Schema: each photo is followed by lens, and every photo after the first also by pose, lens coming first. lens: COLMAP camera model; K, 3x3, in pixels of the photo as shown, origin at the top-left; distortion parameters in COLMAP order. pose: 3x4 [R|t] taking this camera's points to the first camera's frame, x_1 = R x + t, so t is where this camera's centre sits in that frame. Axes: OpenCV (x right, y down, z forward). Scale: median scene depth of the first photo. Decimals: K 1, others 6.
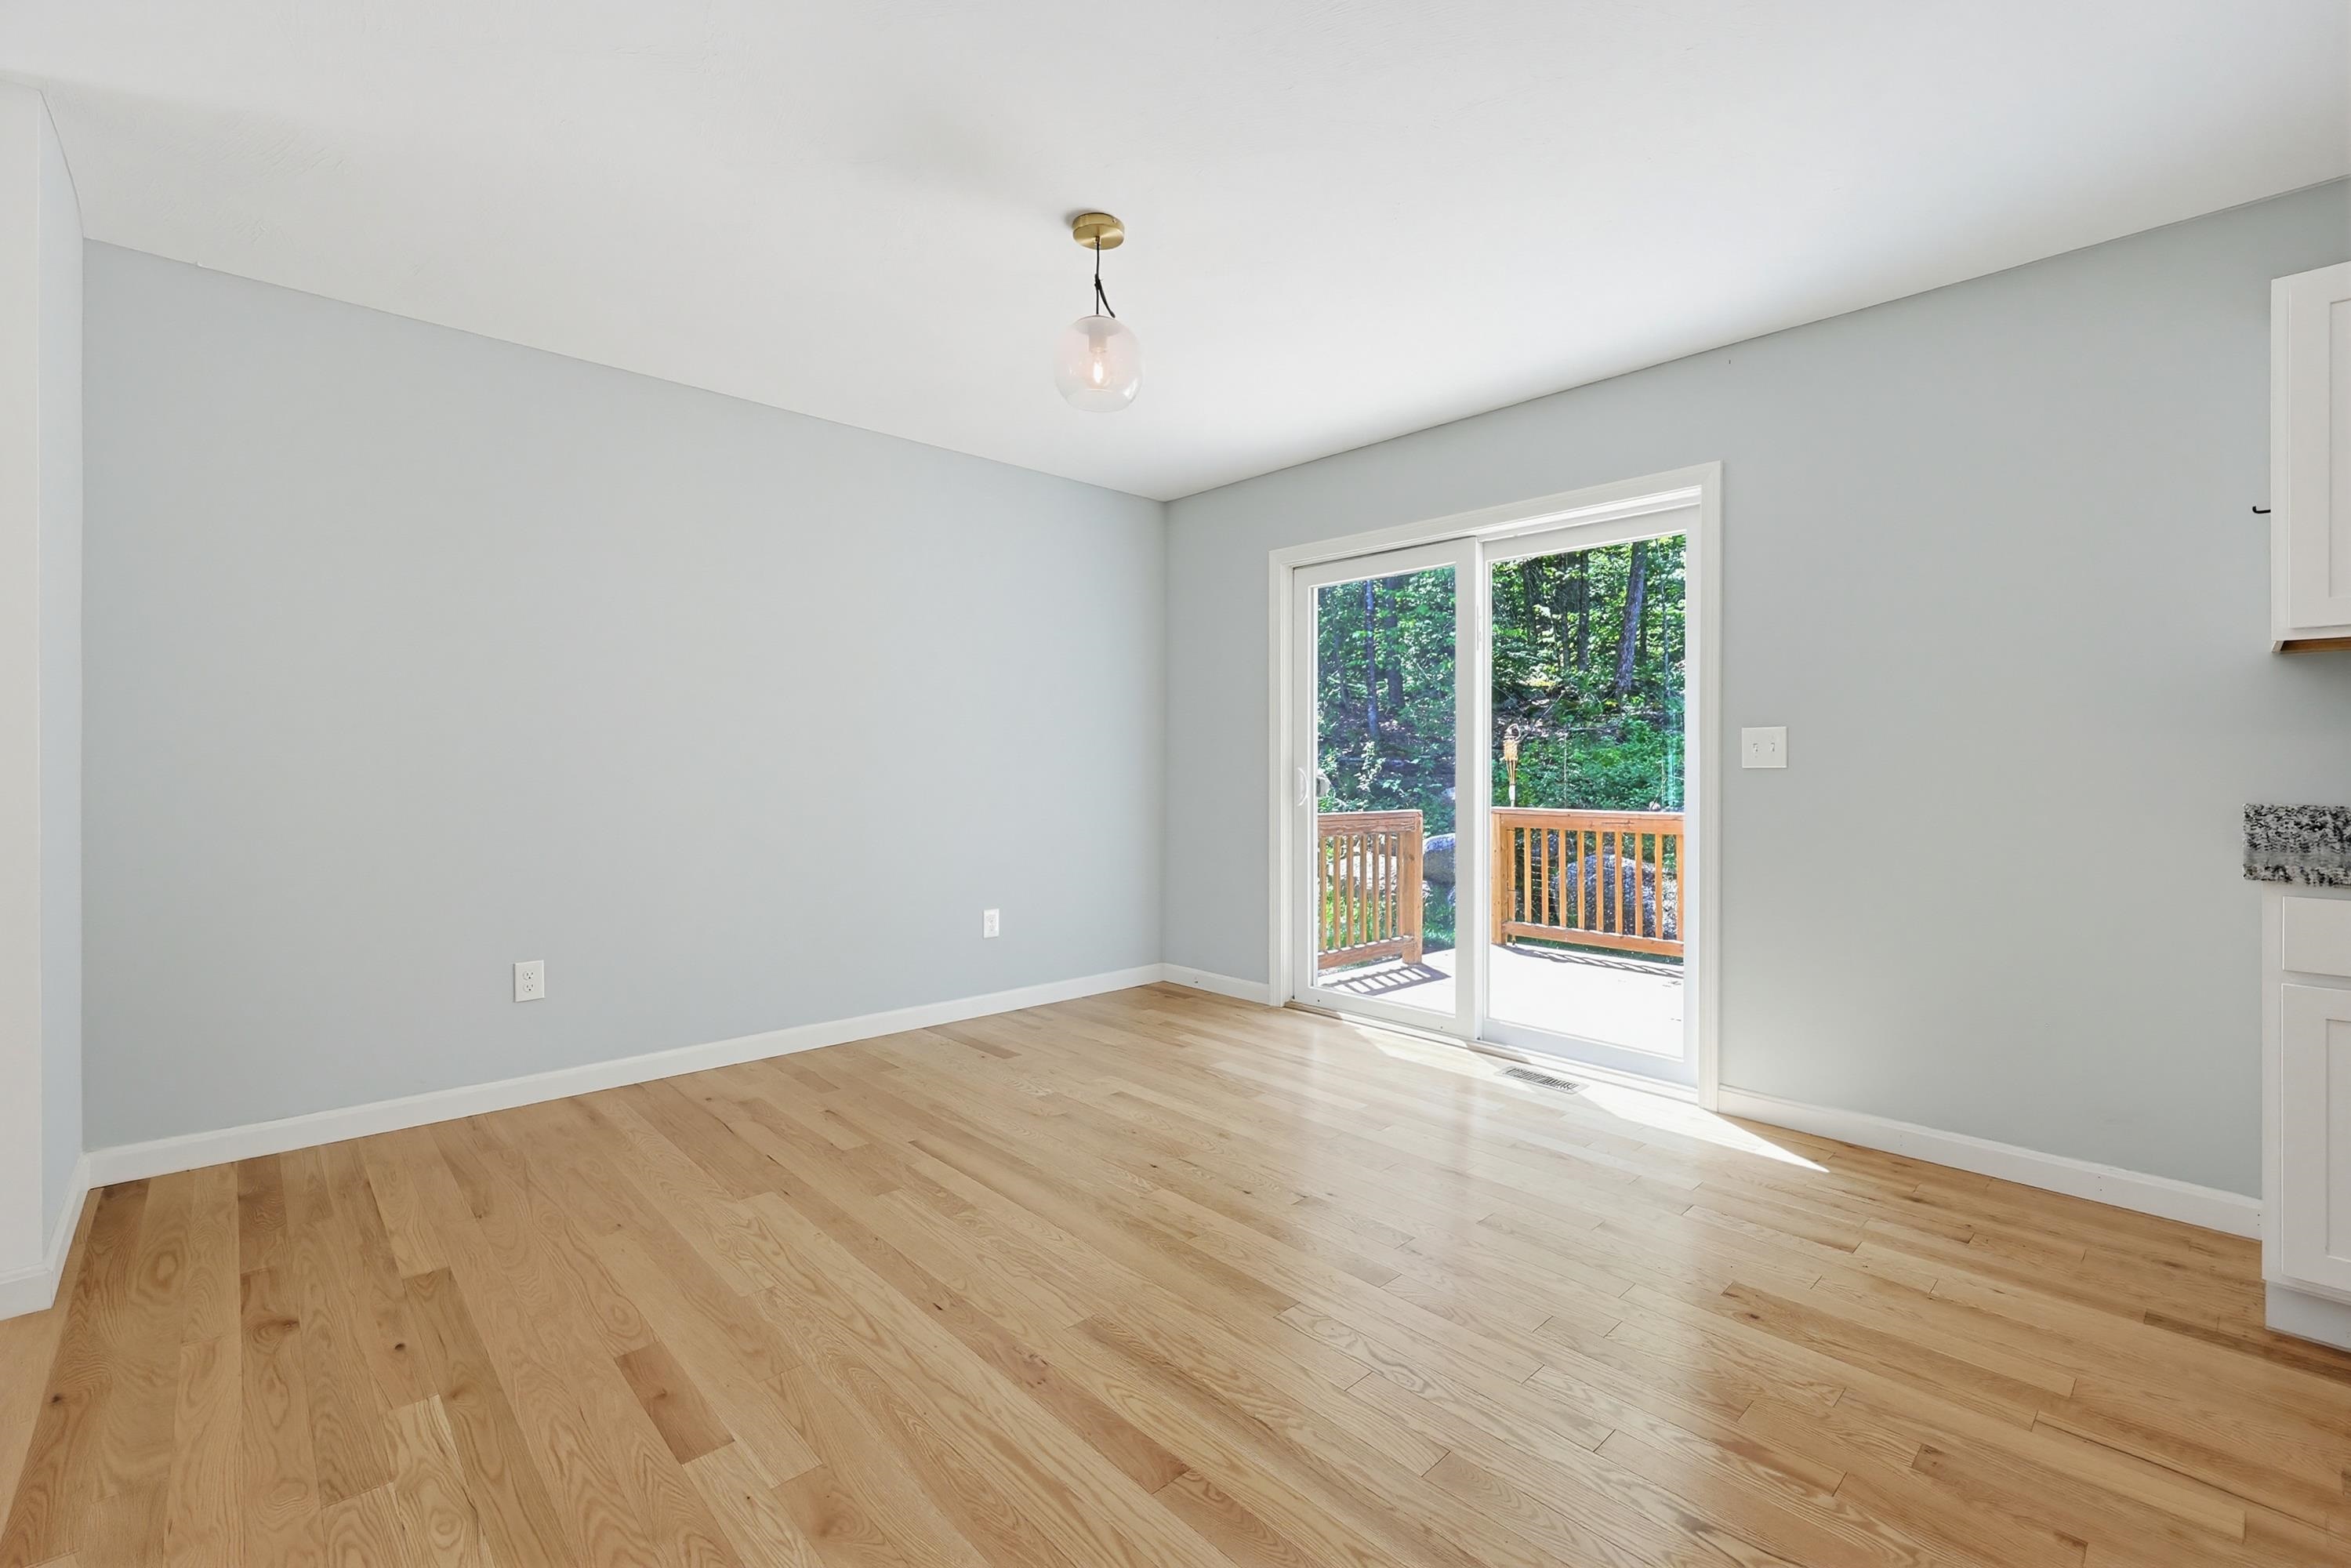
lens RADIAL K [[1029.6, 0, 1189.2], [0, 1029.6, 764.7], [0, 0, 1]] dist [-0.003746, 0.000393]
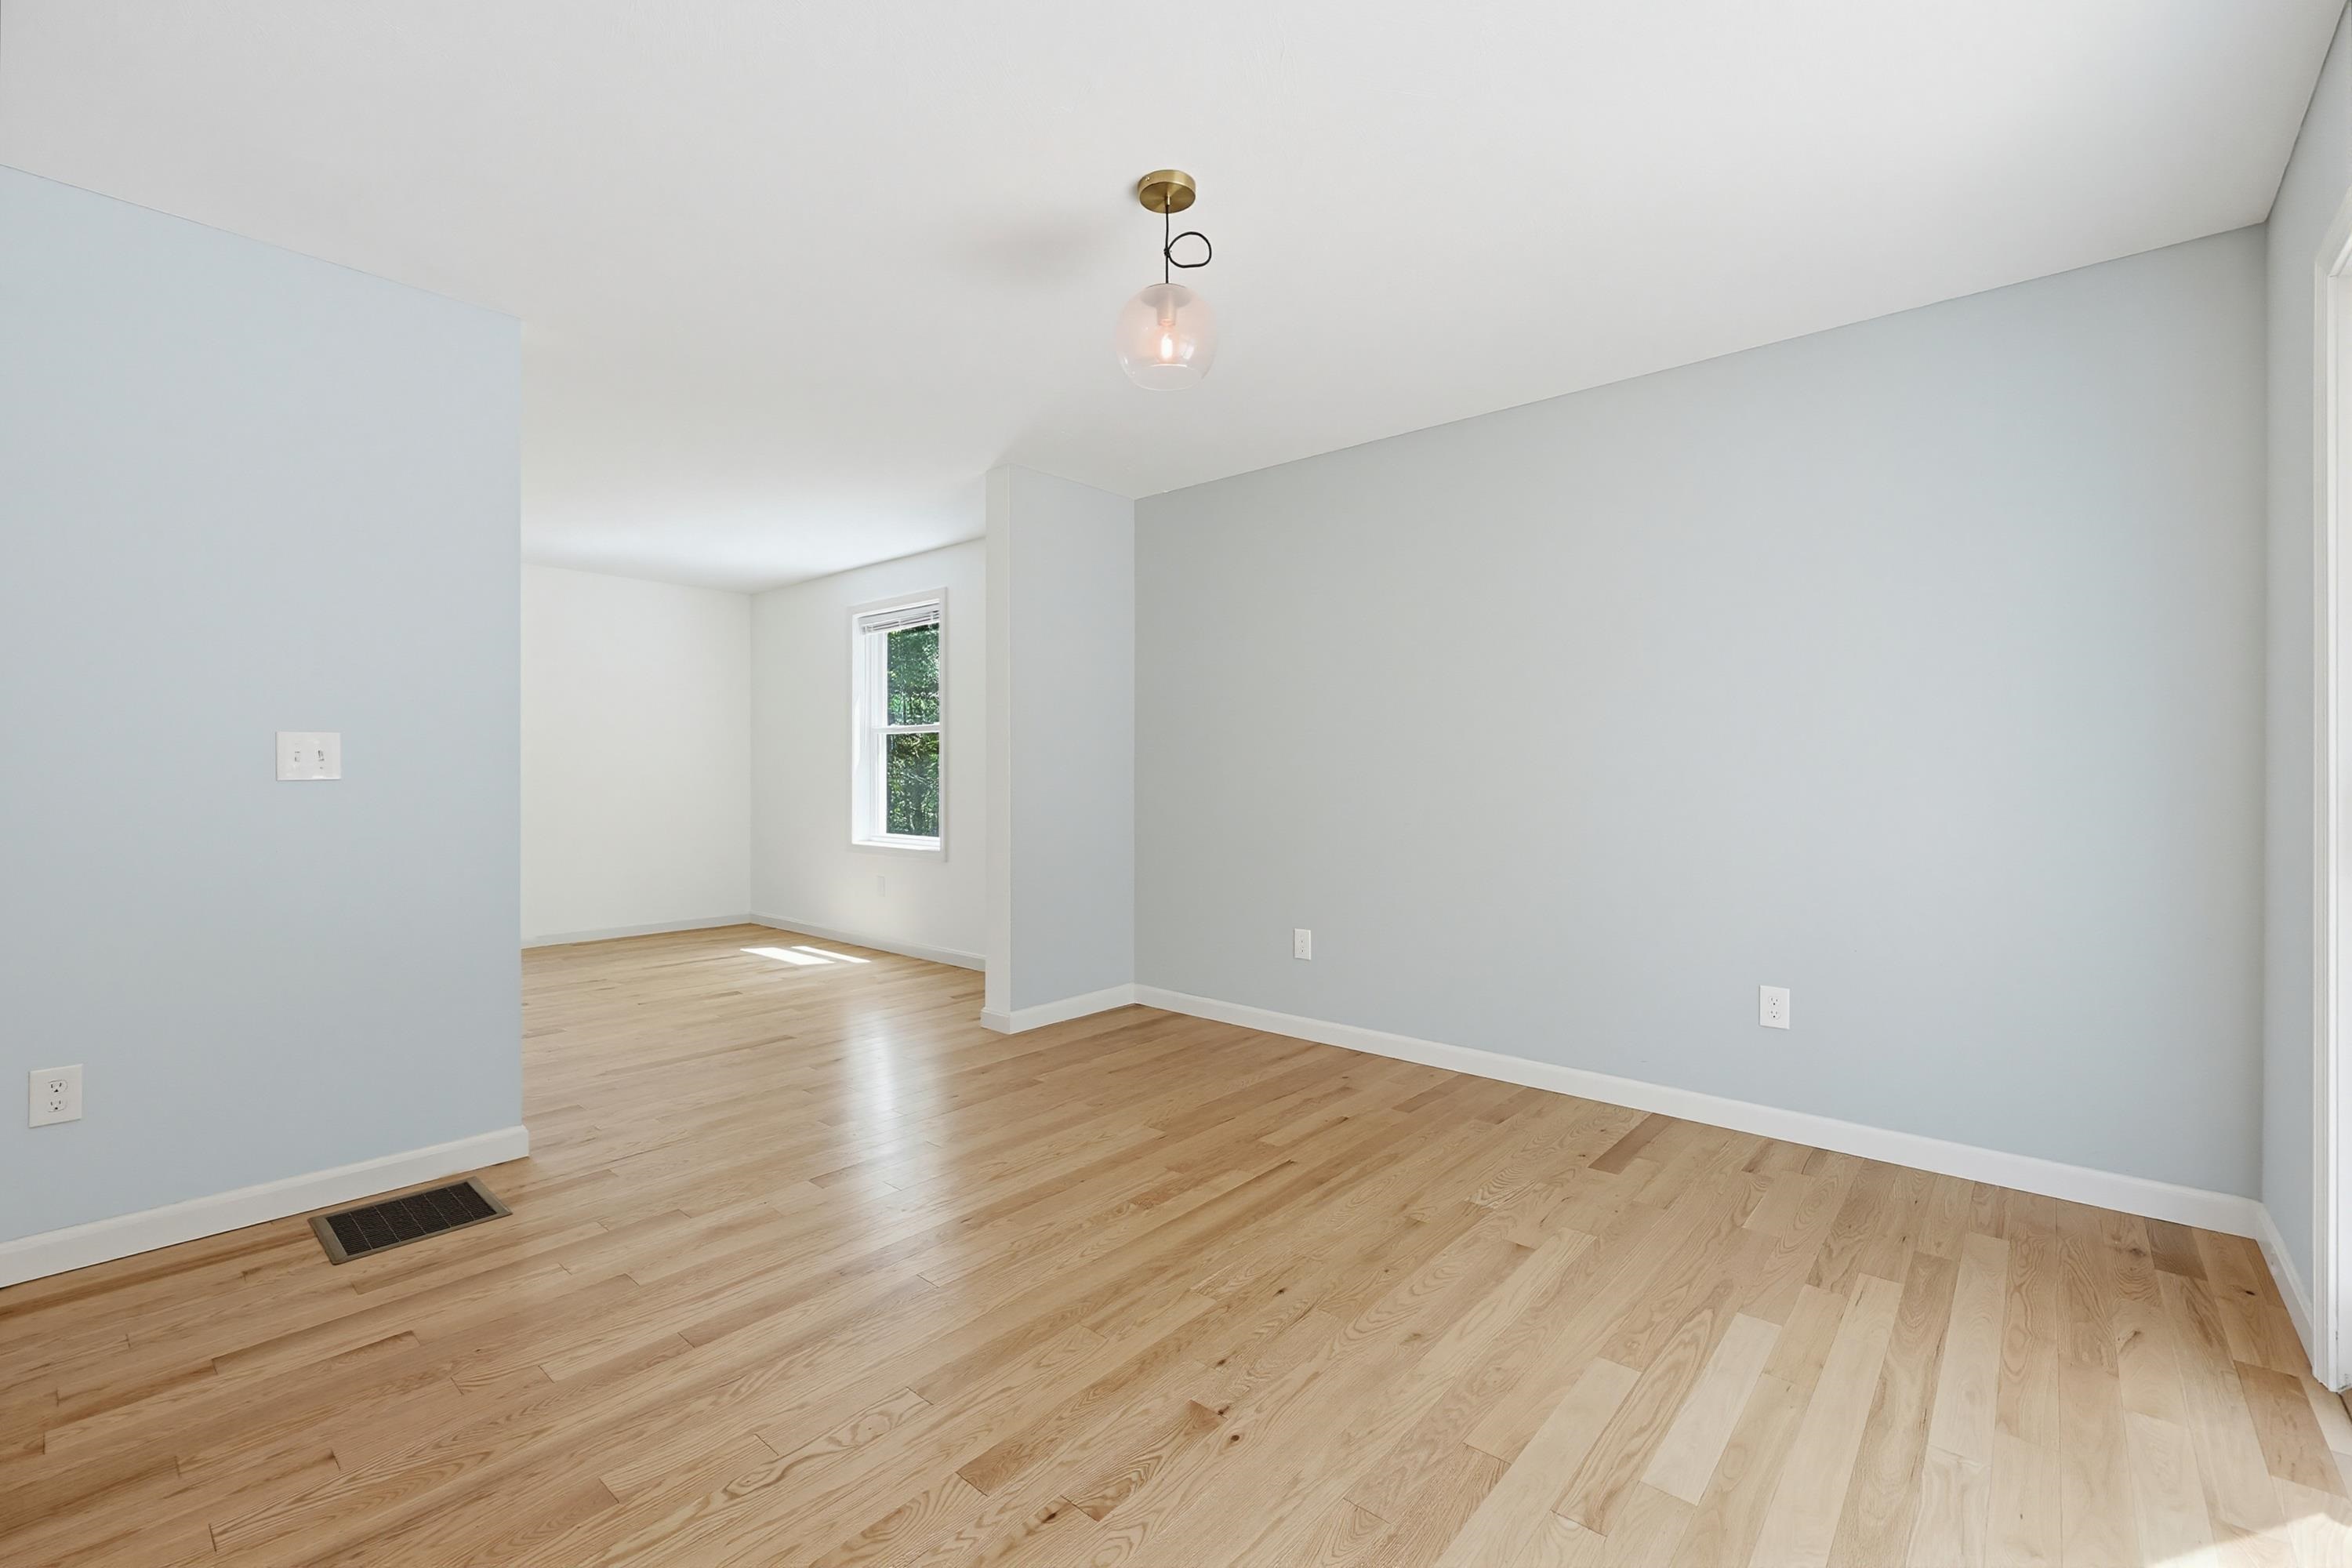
lens RADIAL K [[1030.0, 0, 1180.5], [0, 1030.0, 780.9], [0, 0, 1]] dist [-0.003746, 0.000393]
pose [[0.069599, 0.002814, -0.997571, 0.664893], [-0.001280, 0.999995, 0.002731, 0.001114], [0.997574, 0.001087, 0.069602, 0.783005]]
